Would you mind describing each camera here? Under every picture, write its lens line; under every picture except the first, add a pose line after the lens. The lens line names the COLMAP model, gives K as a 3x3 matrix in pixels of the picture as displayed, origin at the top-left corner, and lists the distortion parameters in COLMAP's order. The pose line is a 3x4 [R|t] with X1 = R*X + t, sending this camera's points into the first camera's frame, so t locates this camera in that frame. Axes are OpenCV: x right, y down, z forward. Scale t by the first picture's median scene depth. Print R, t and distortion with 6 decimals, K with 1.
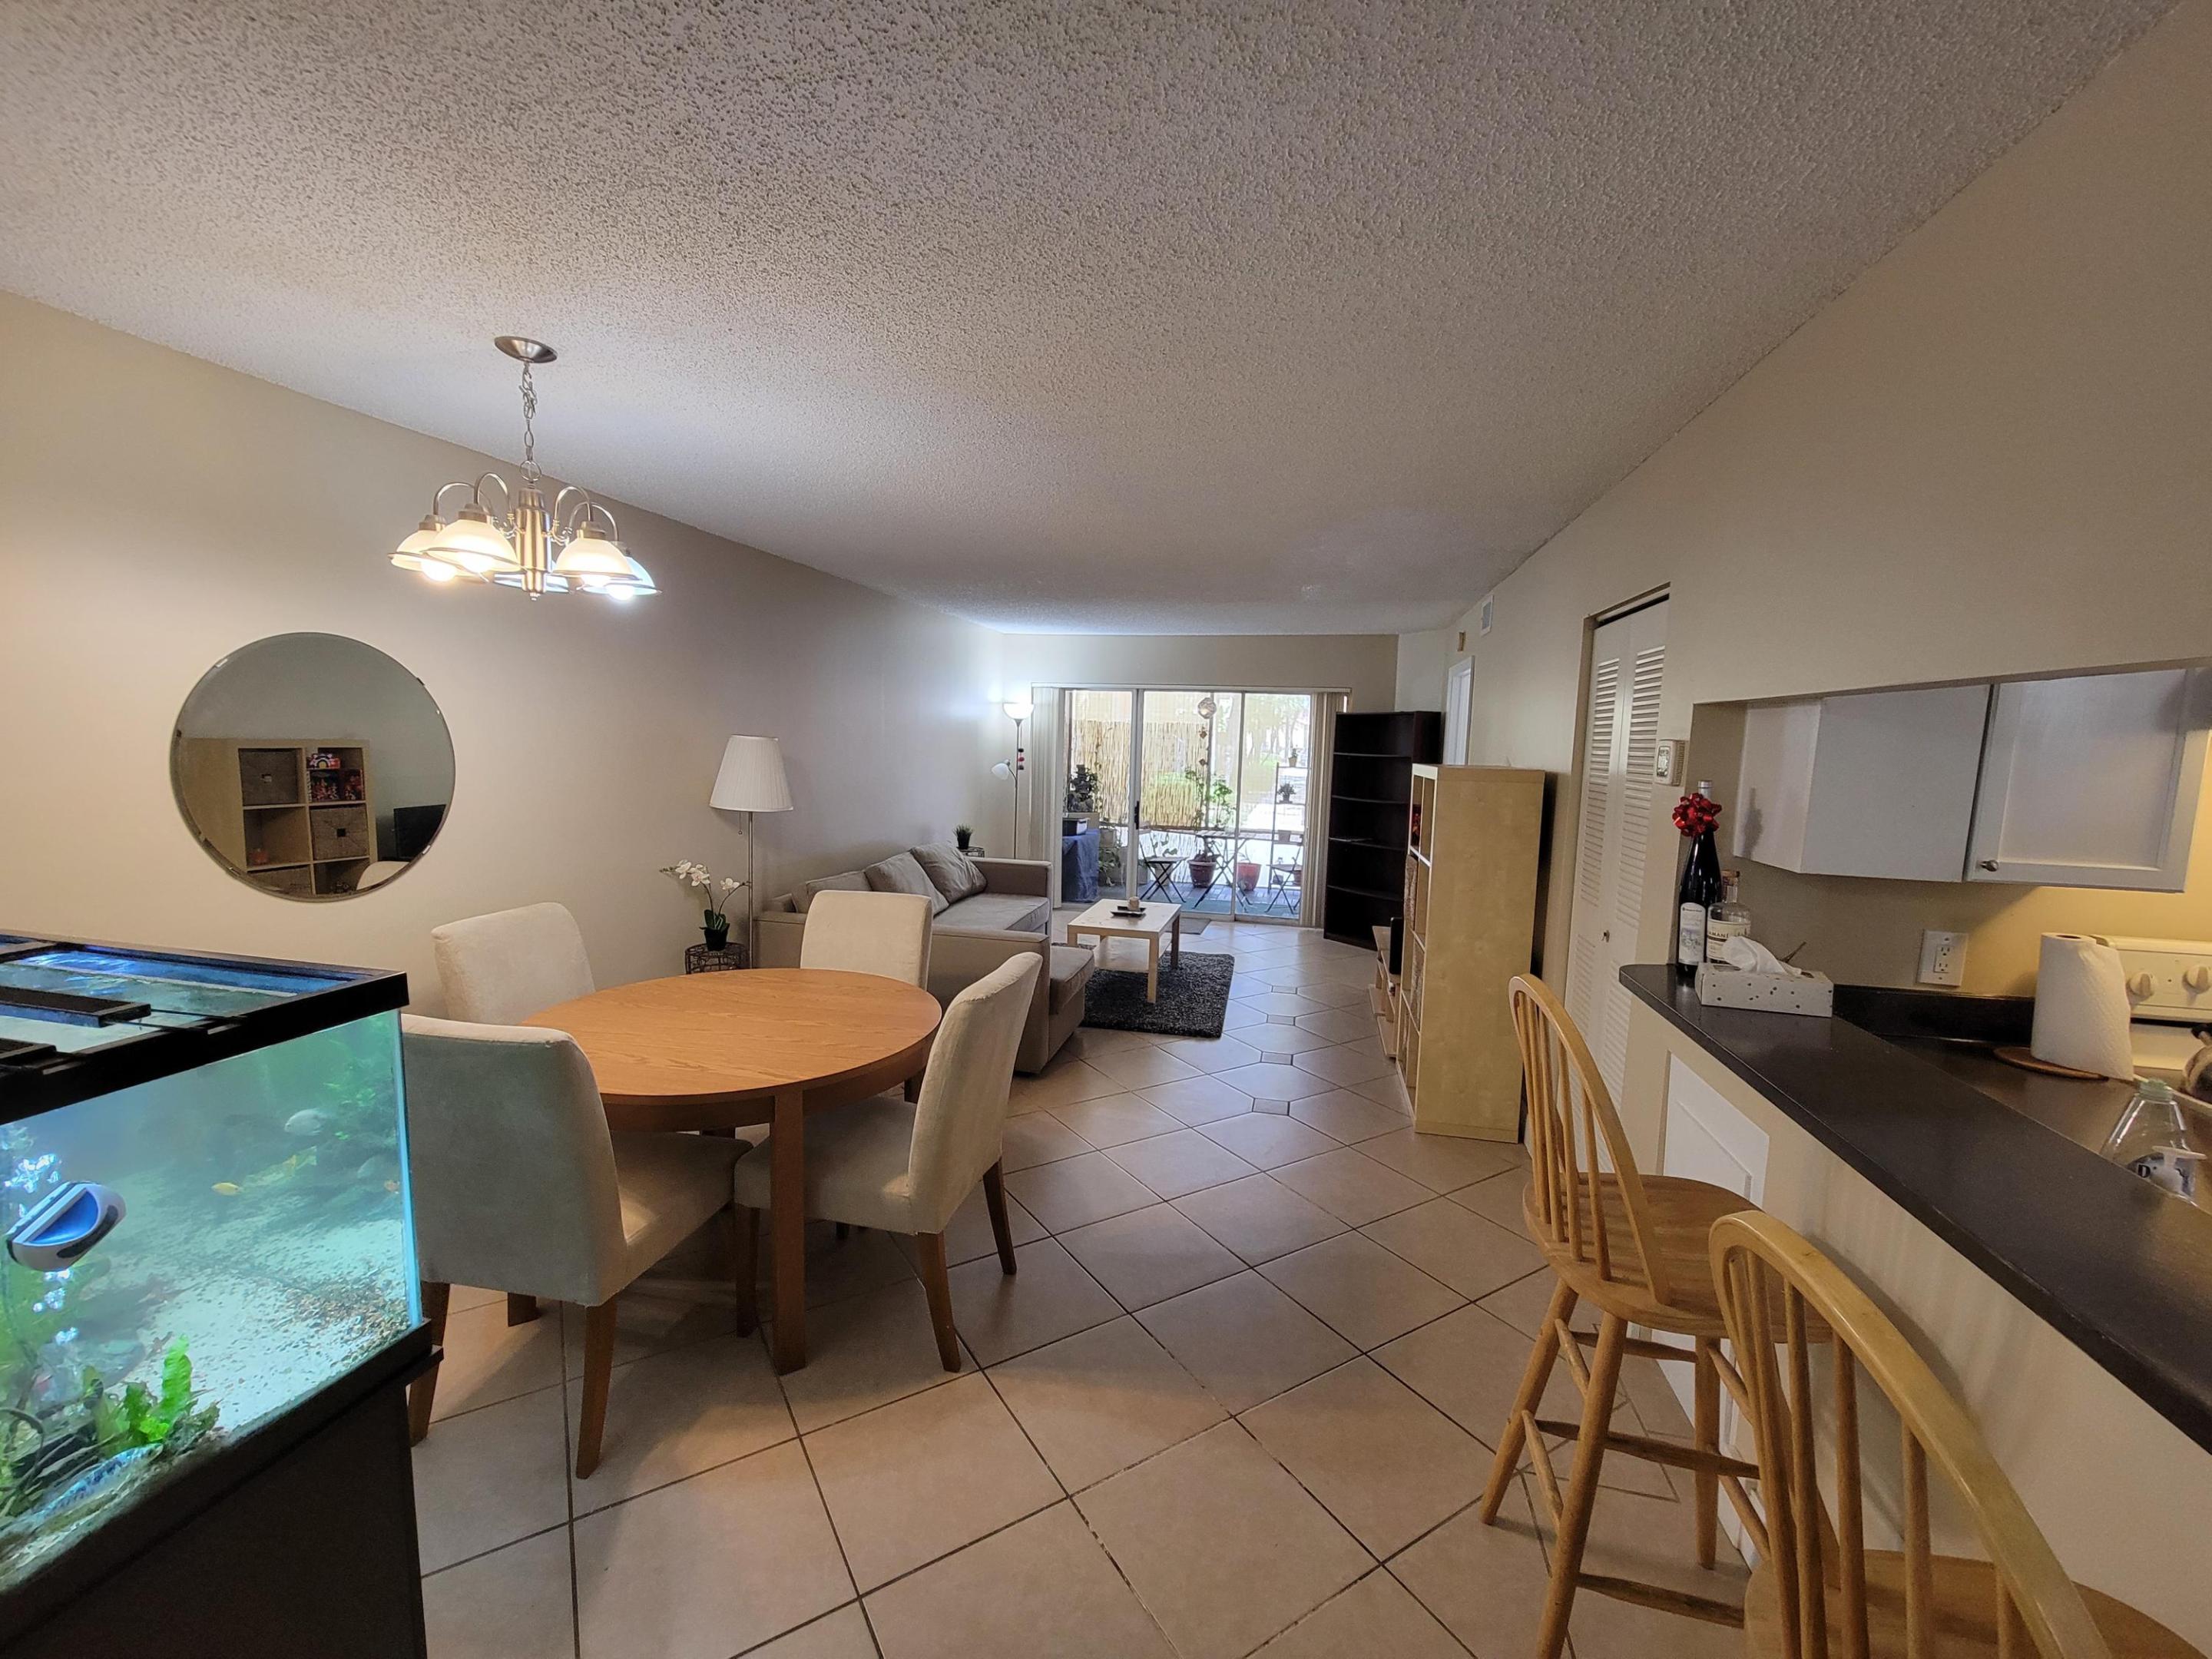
lens RADIAL K [[909.6, 0, 1106.0], [0, 909.6, 829.5], [0, 0, 1]] dist [-0.002009, -0.000080]
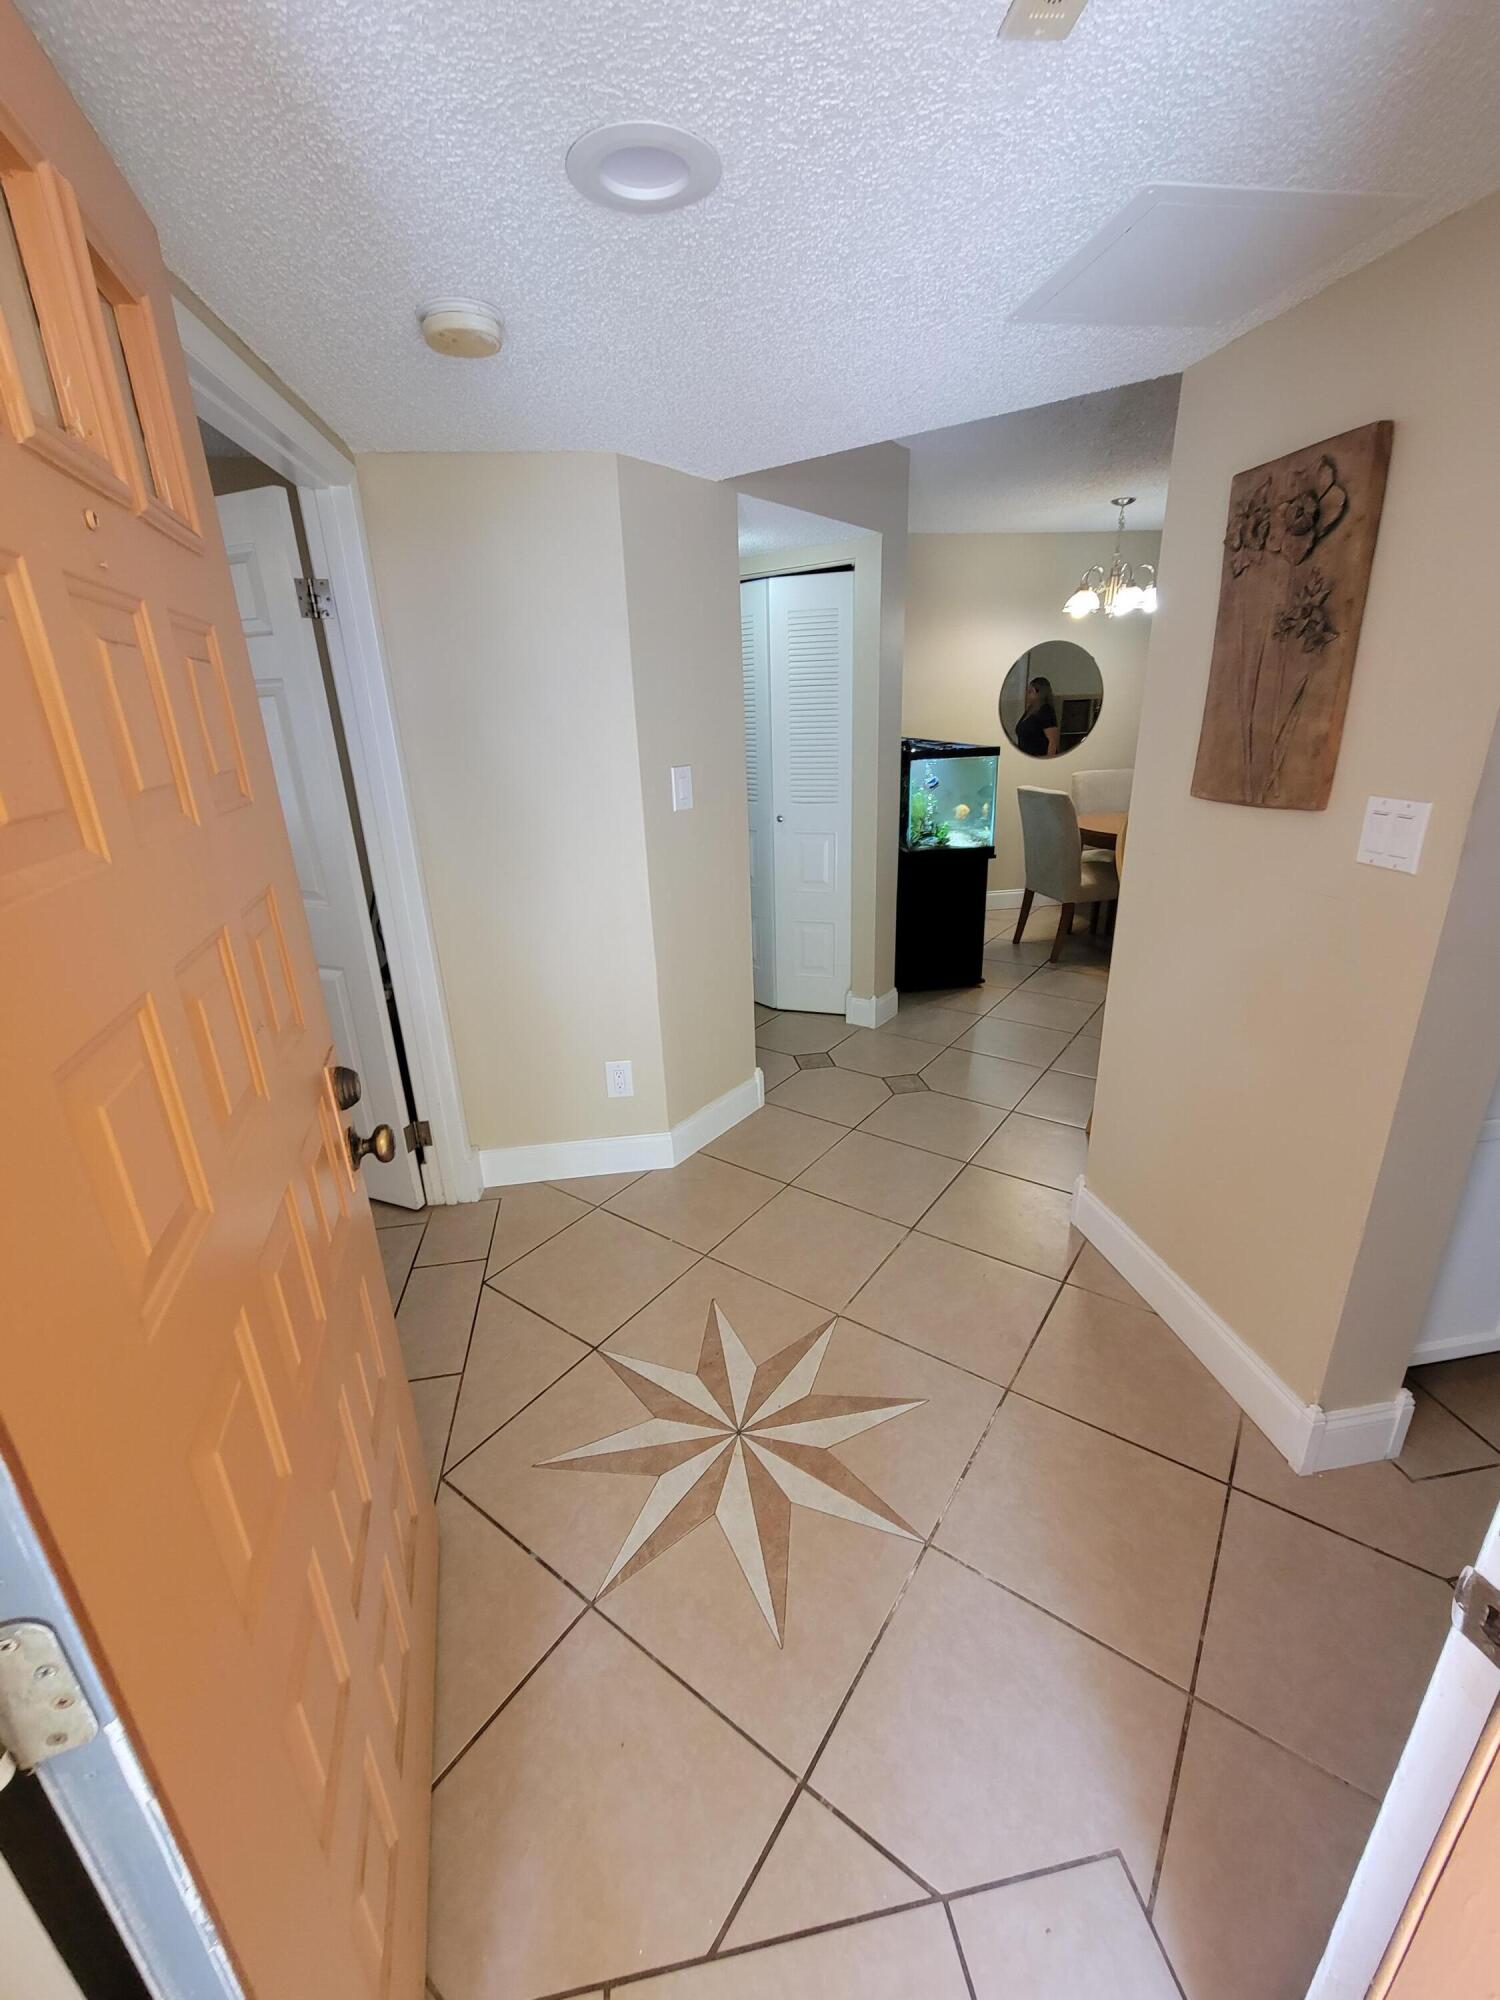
lens RADIAL K [[822.4, 0, 750.0], [0, 822.4, 1000.0], [0, 0, 1]] dist [-0.002009, -0.000080]
pose [[0.373752, 0.281088, -0.883911, 1.295757], [-0.052152, 0.957836, 0.282544, 0.153941], [0.926061, -0.059504, 0.372652, -0.778866]]
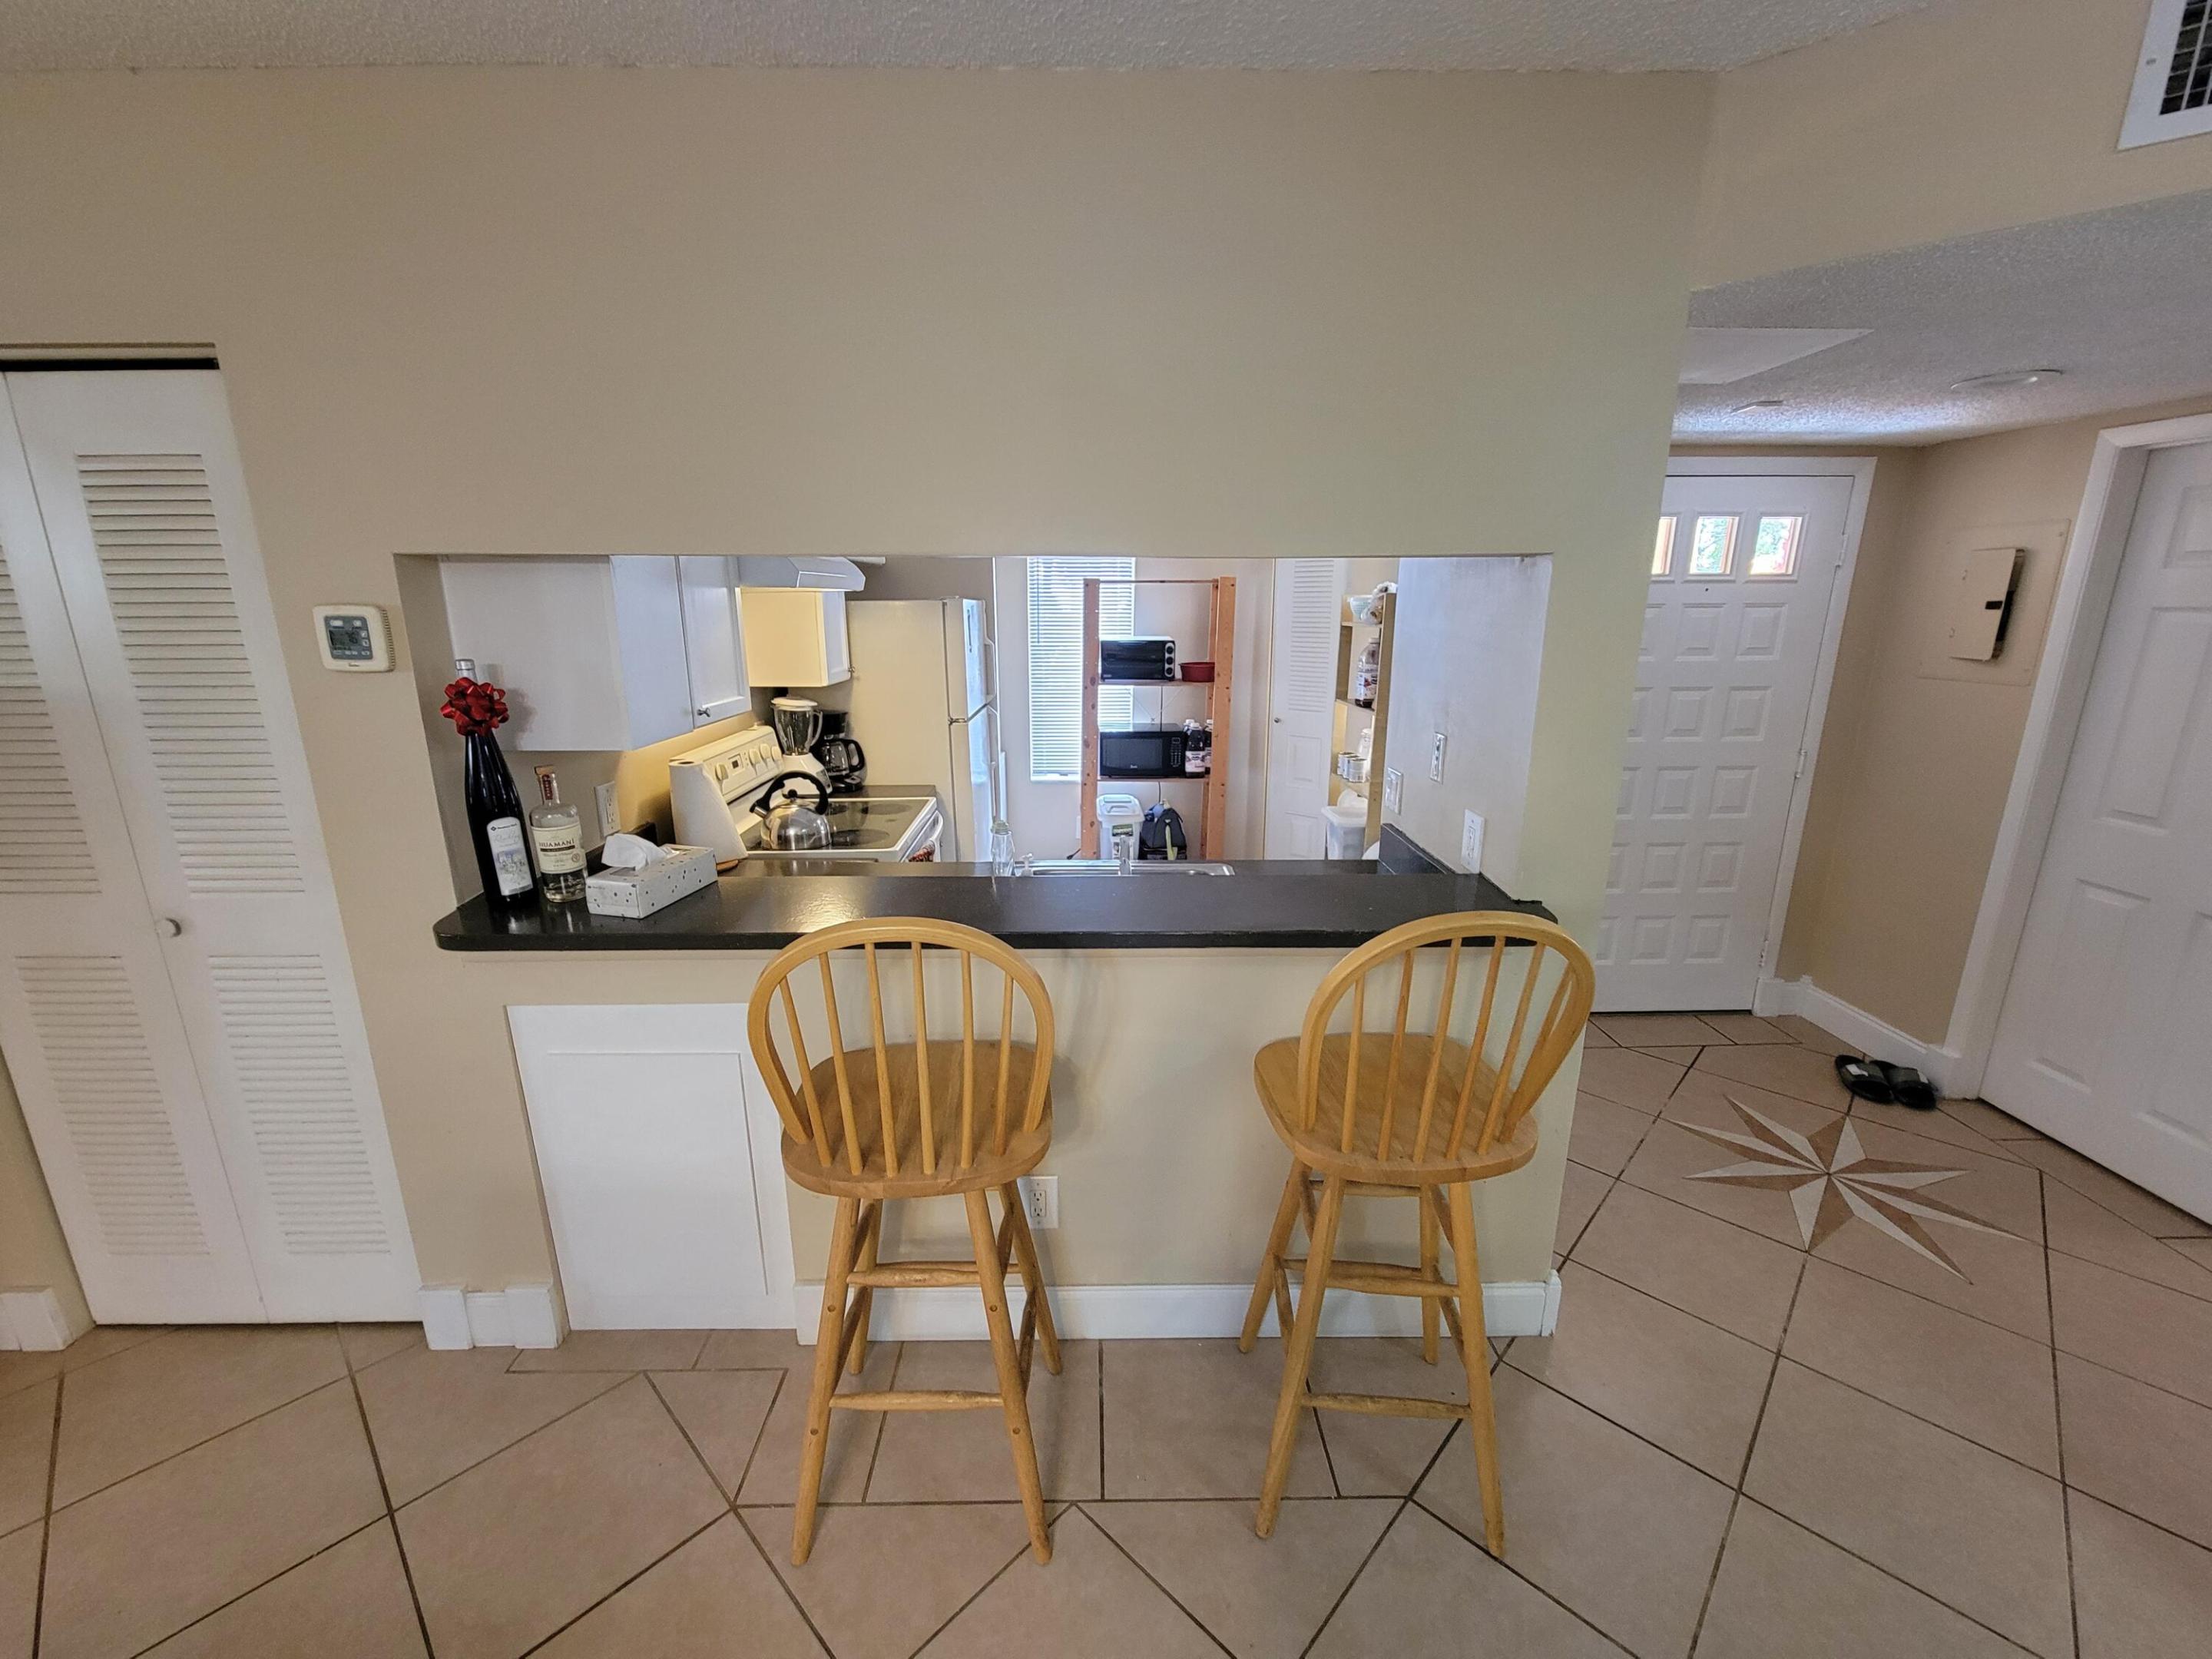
lens RADIAL K [[884.0, 0, 1106.0], [0, 884.0, 829.5], [0, 0, 1]] dist [0.000474, 0.000112]
pose [[-0.233730, -0.258494, 0.937311, -0.220469], [0.103045, 0.951998, 0.288240, -0.082989], [-0.966826, 0.163956, -0.195873, 0.713906]]
